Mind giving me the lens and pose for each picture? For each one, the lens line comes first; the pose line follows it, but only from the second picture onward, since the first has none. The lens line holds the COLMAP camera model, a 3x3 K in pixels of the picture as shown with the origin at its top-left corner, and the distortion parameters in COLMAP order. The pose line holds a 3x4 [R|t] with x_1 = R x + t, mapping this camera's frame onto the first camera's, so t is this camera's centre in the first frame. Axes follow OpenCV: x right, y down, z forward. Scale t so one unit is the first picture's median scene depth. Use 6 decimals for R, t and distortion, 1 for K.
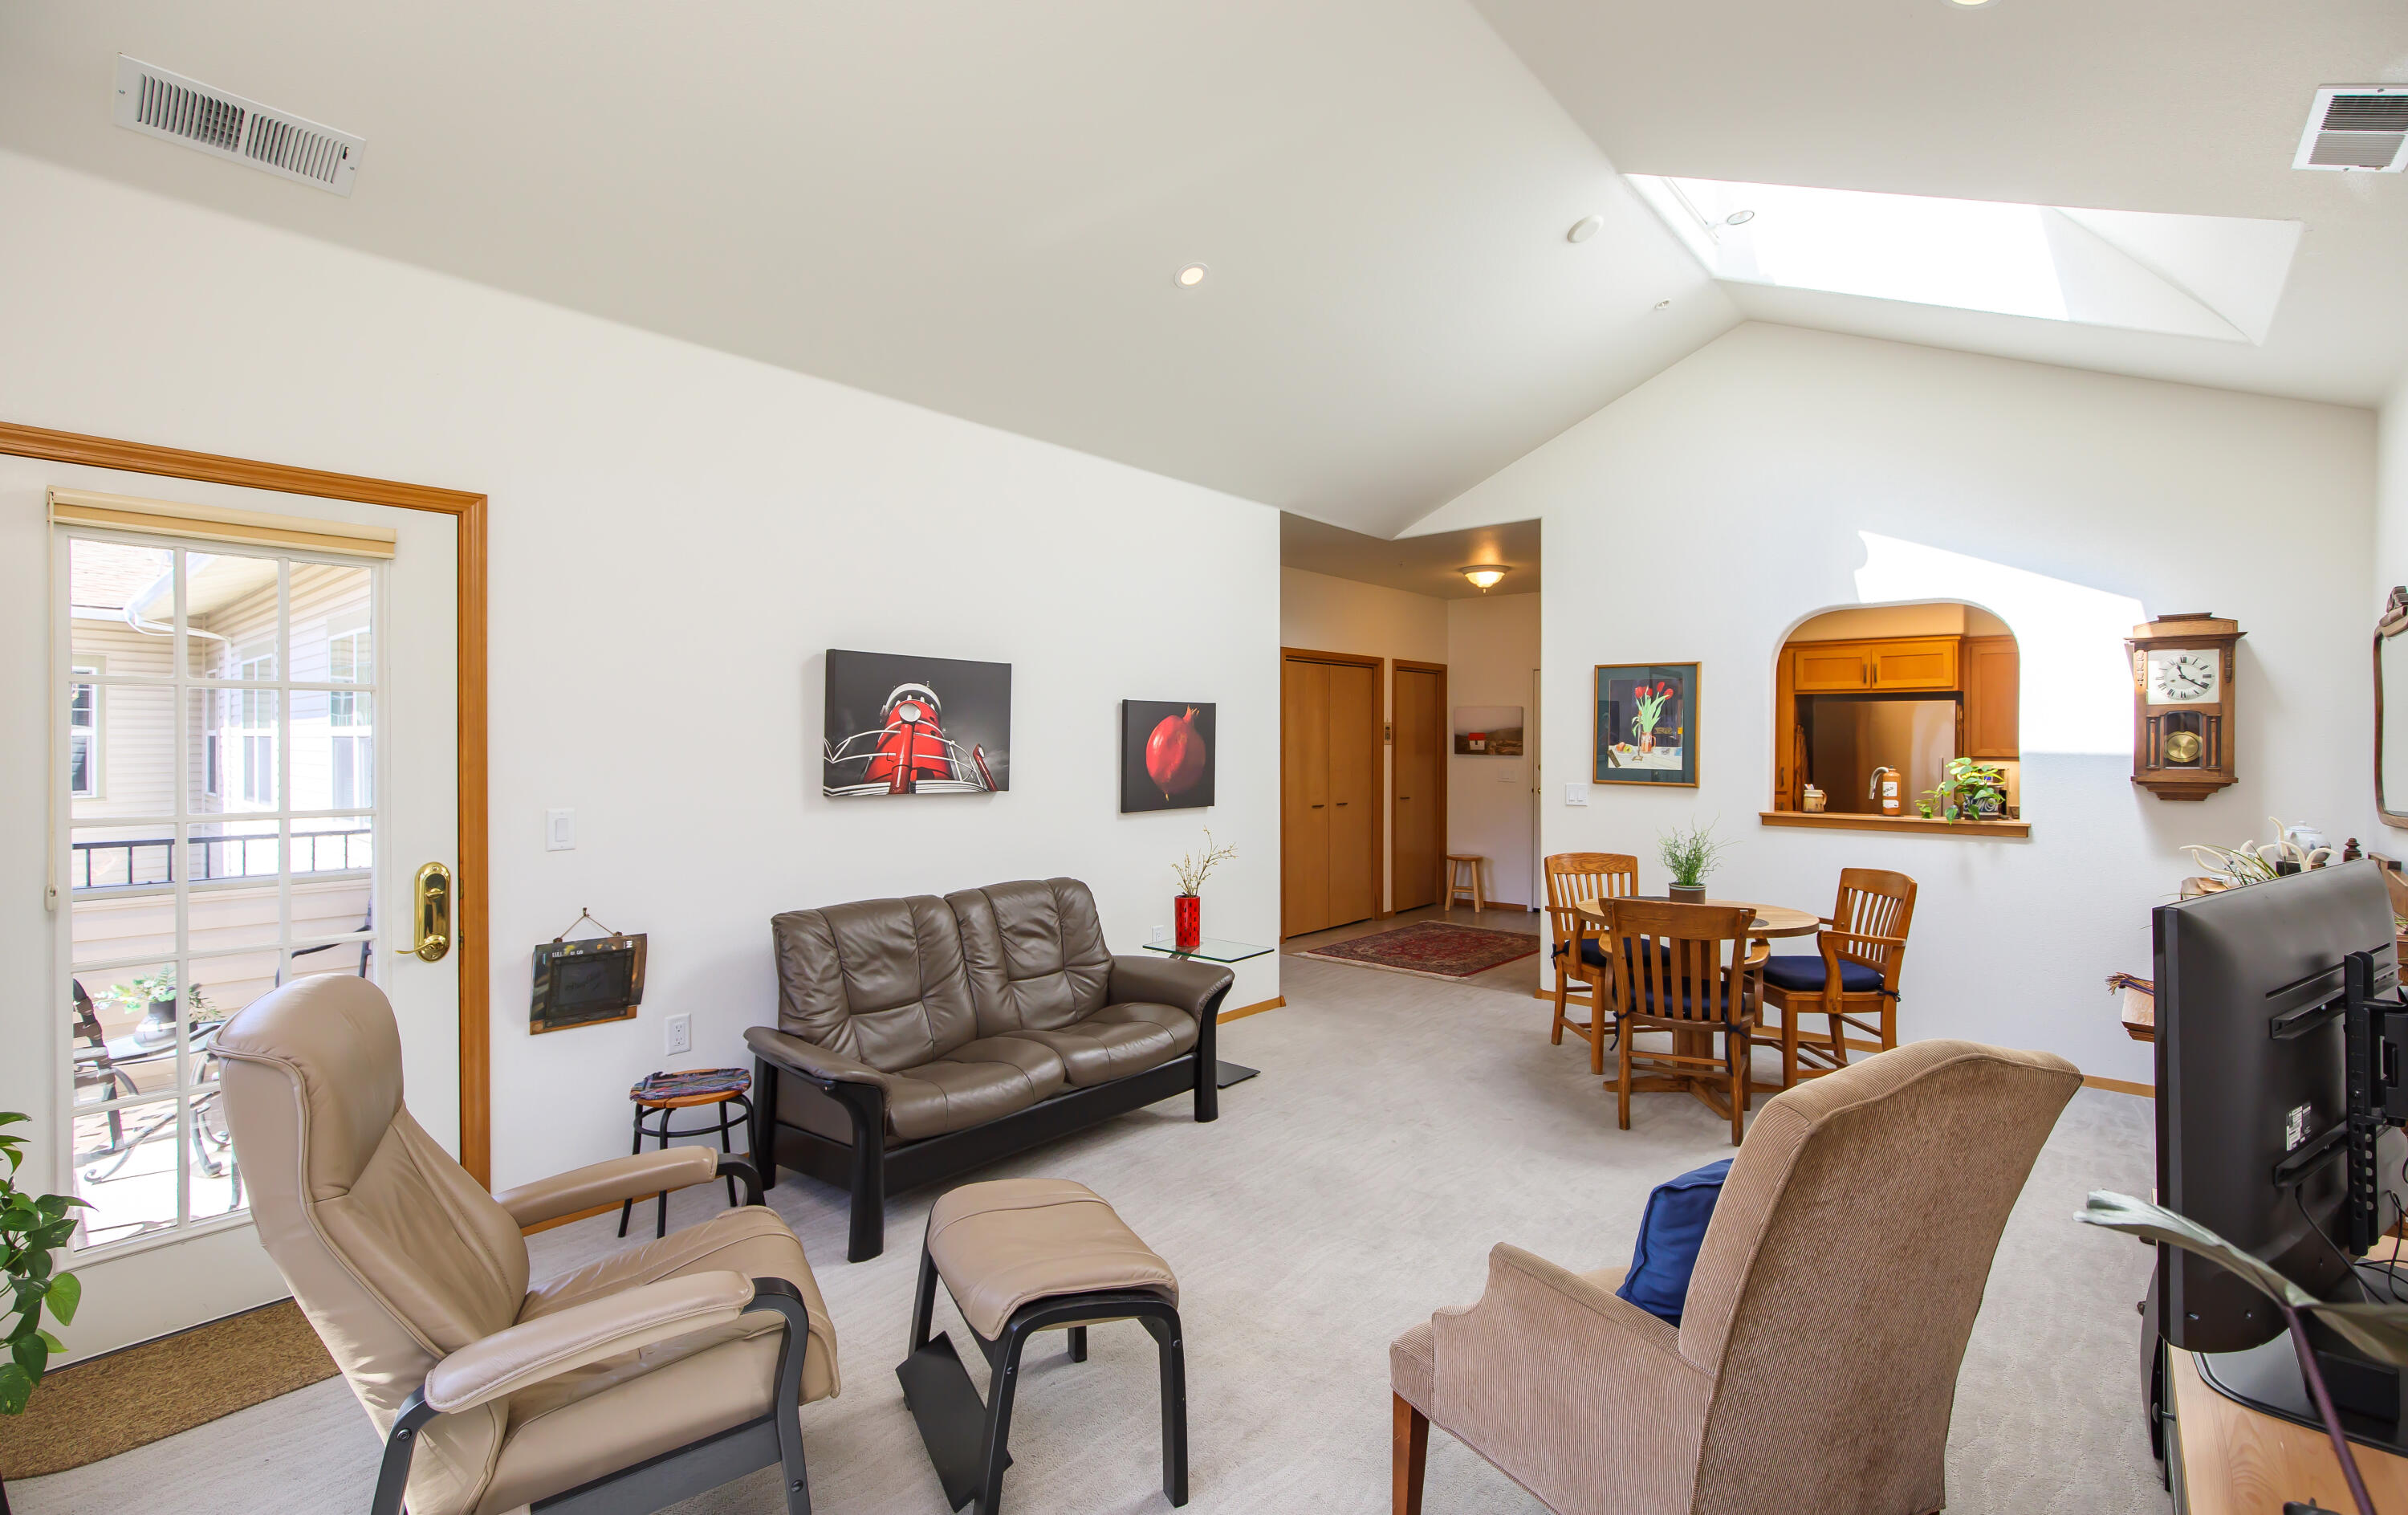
lens RADIAL K [[1105.0, 0, 1206.0], [0, 1105.0, 742.7], [0, 0, 1]] dist [-0.014089, -0.000179]
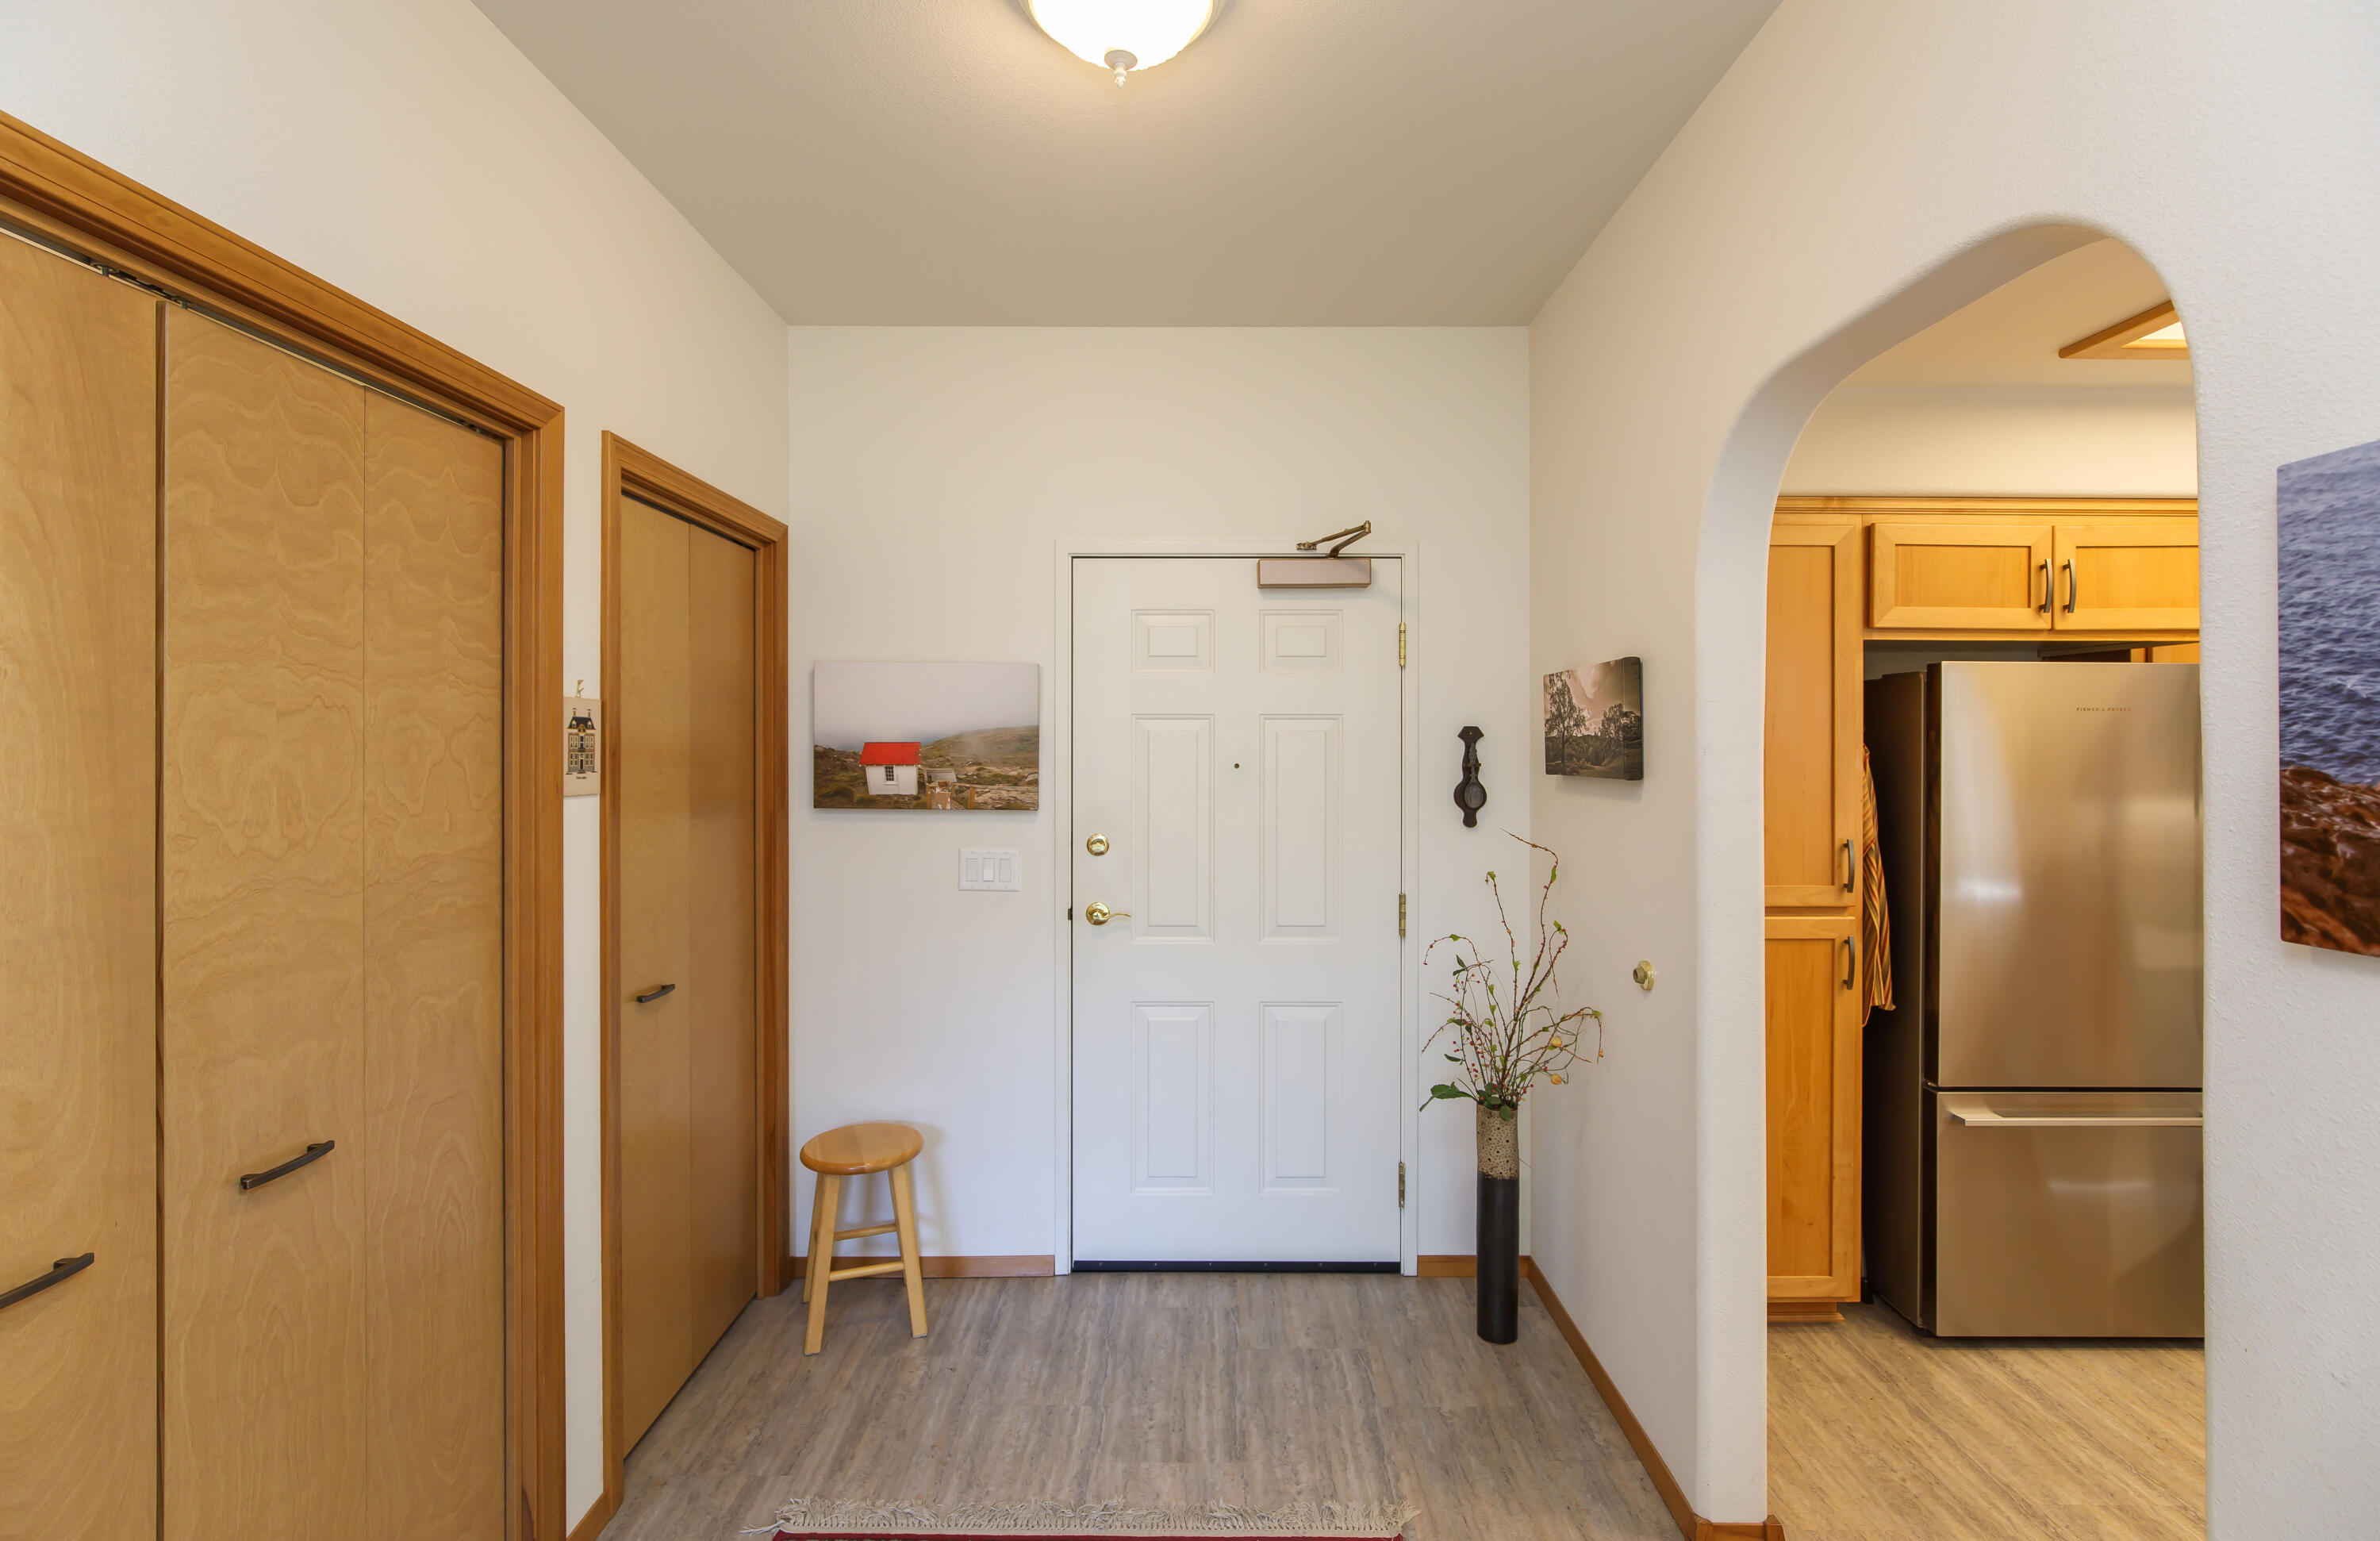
lens RADIAL K [[1087.3, 0, 1190.0], [0, 1087.3, 733.3], [0, 0, 1]] dist [-0.003066, 0.000298]
pose [[0.768559, 0.006319, 0.639747, 0.112778], [0.000799, 0.999941, -0.010837, -0.008447], [-0.639778, 0.008840, 0.768509, 0.717874]]
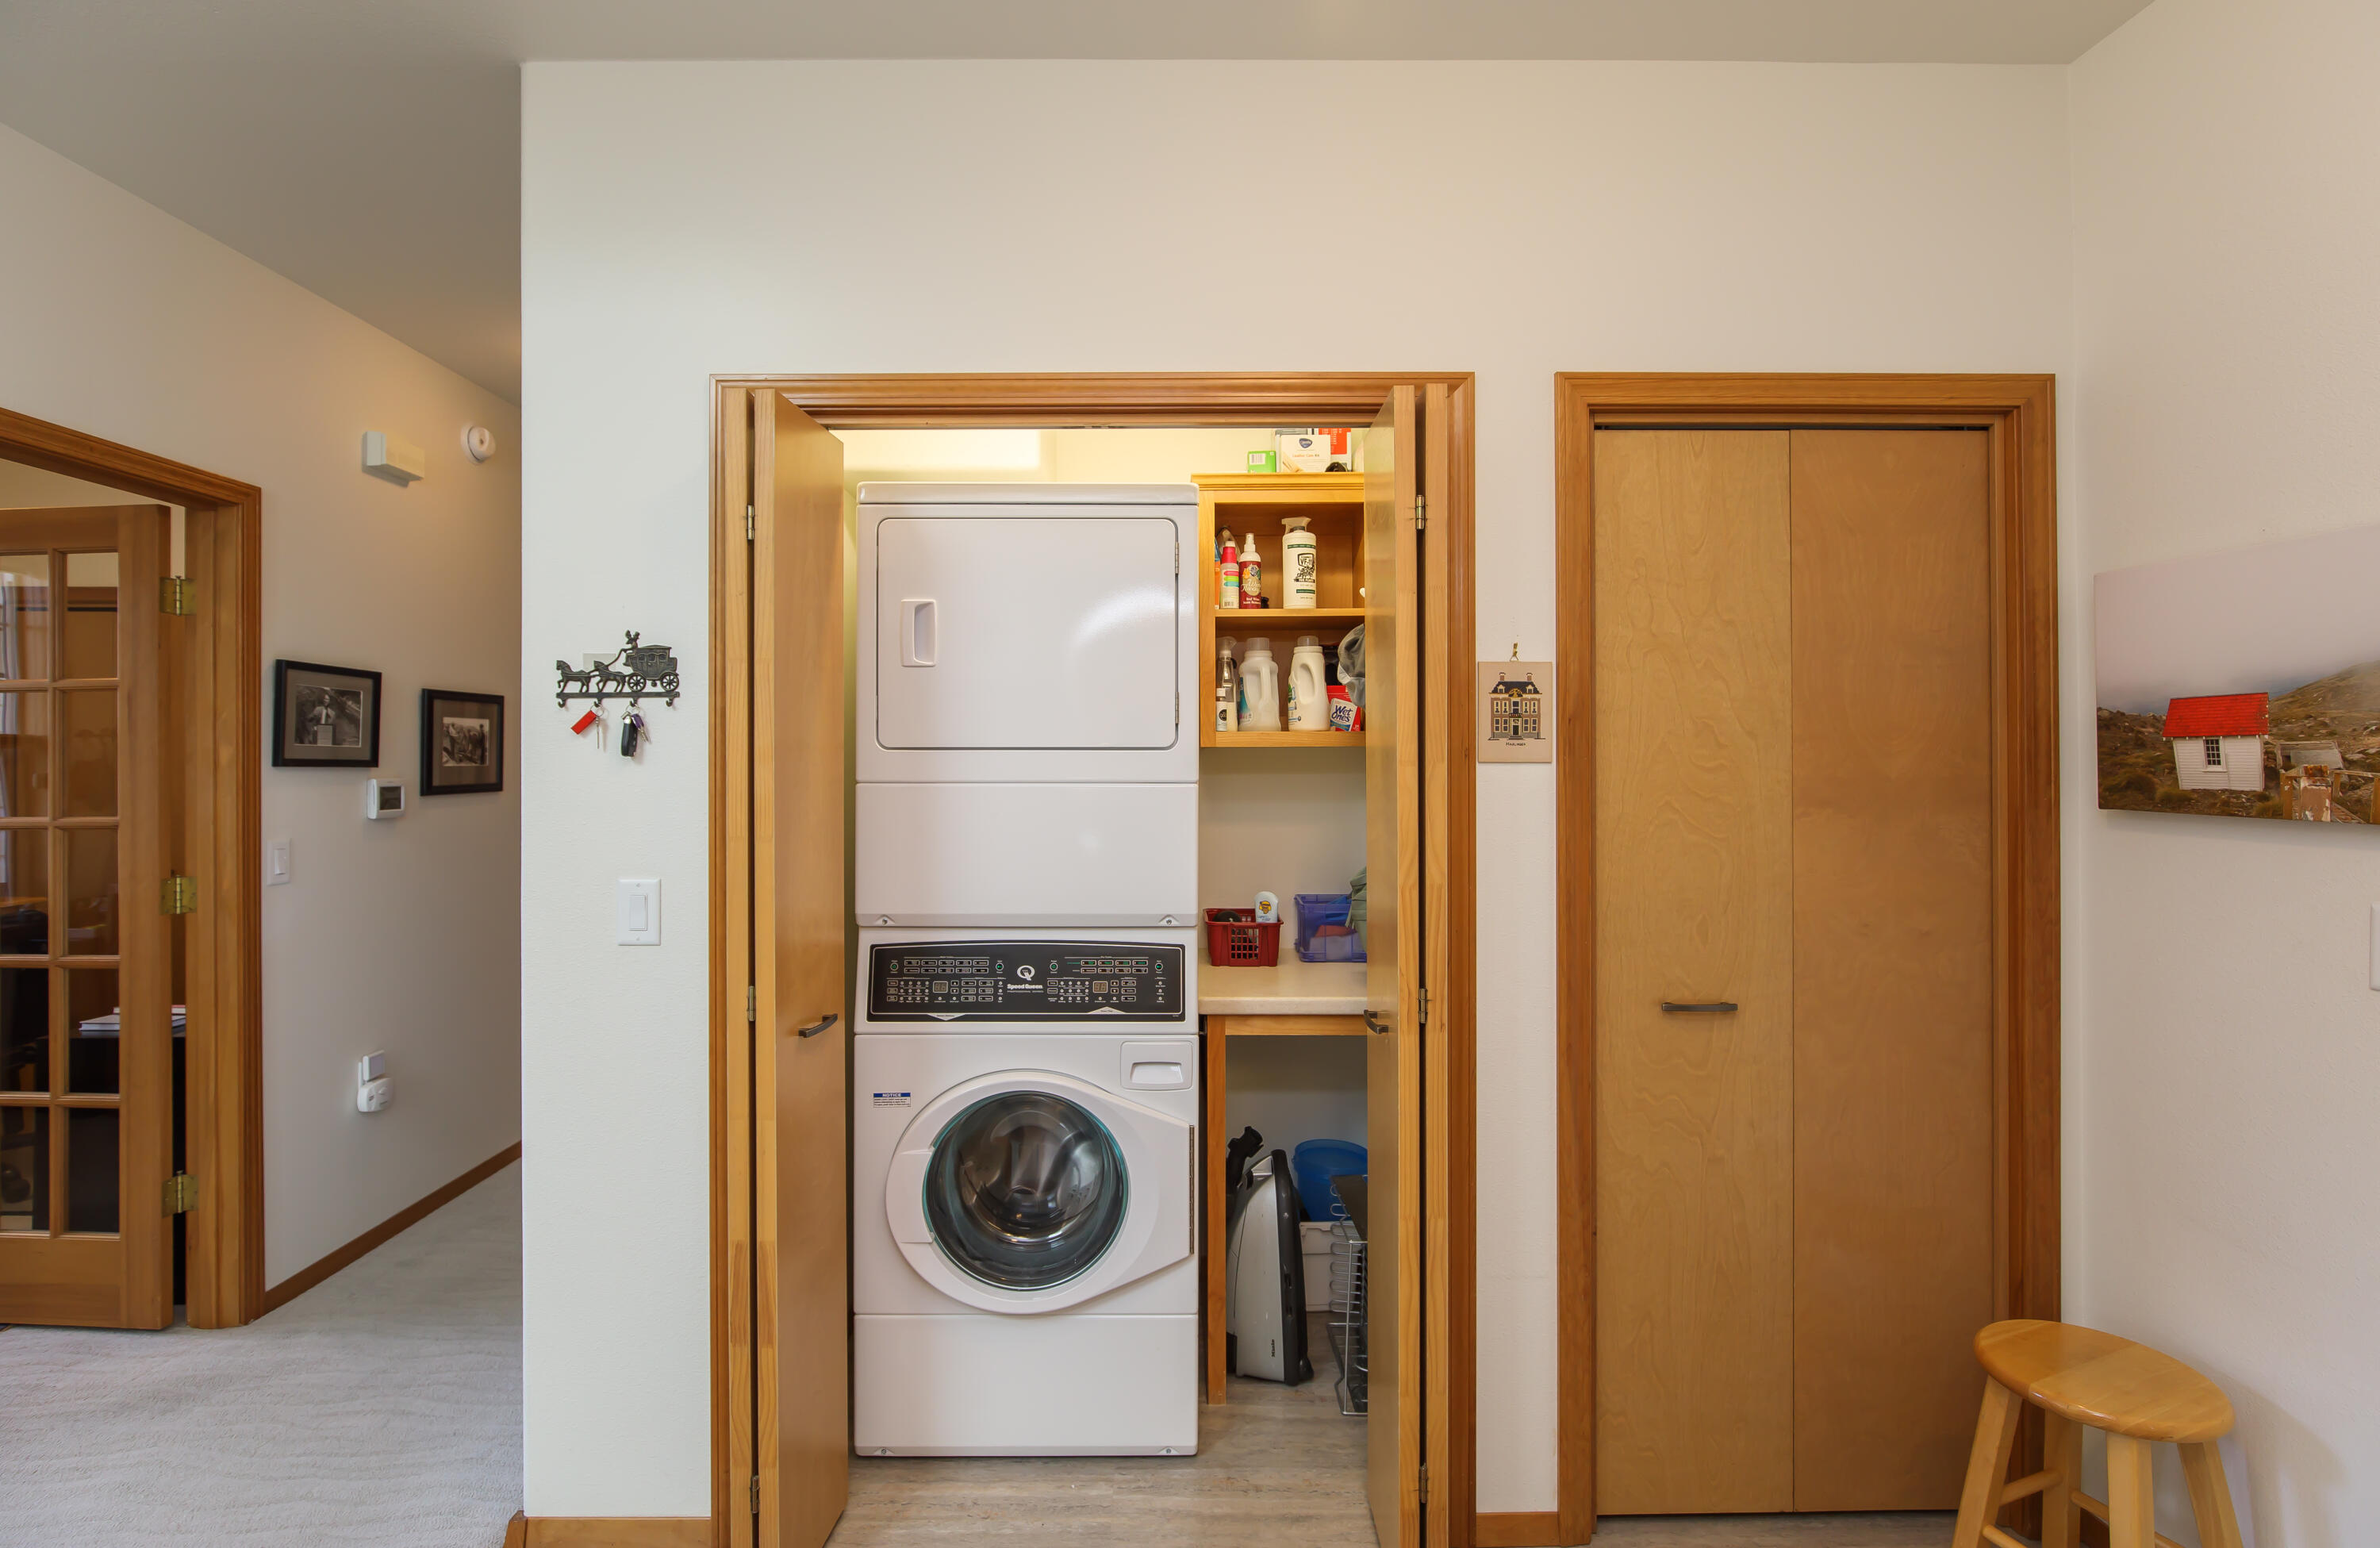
lens RADIAL K [[1087.2, 0, 1181.2], [0, 1087.2, 753.3], [0, 0, 1]] dist [-0.003066, 0.000298]
pose [[0.648585, -0.008224, -0.761098, 0.276054], [0.000611, 0.999947, -0.010284, 0.001843], [0.761142, 0.006205, 0.648555, 0.777612]]
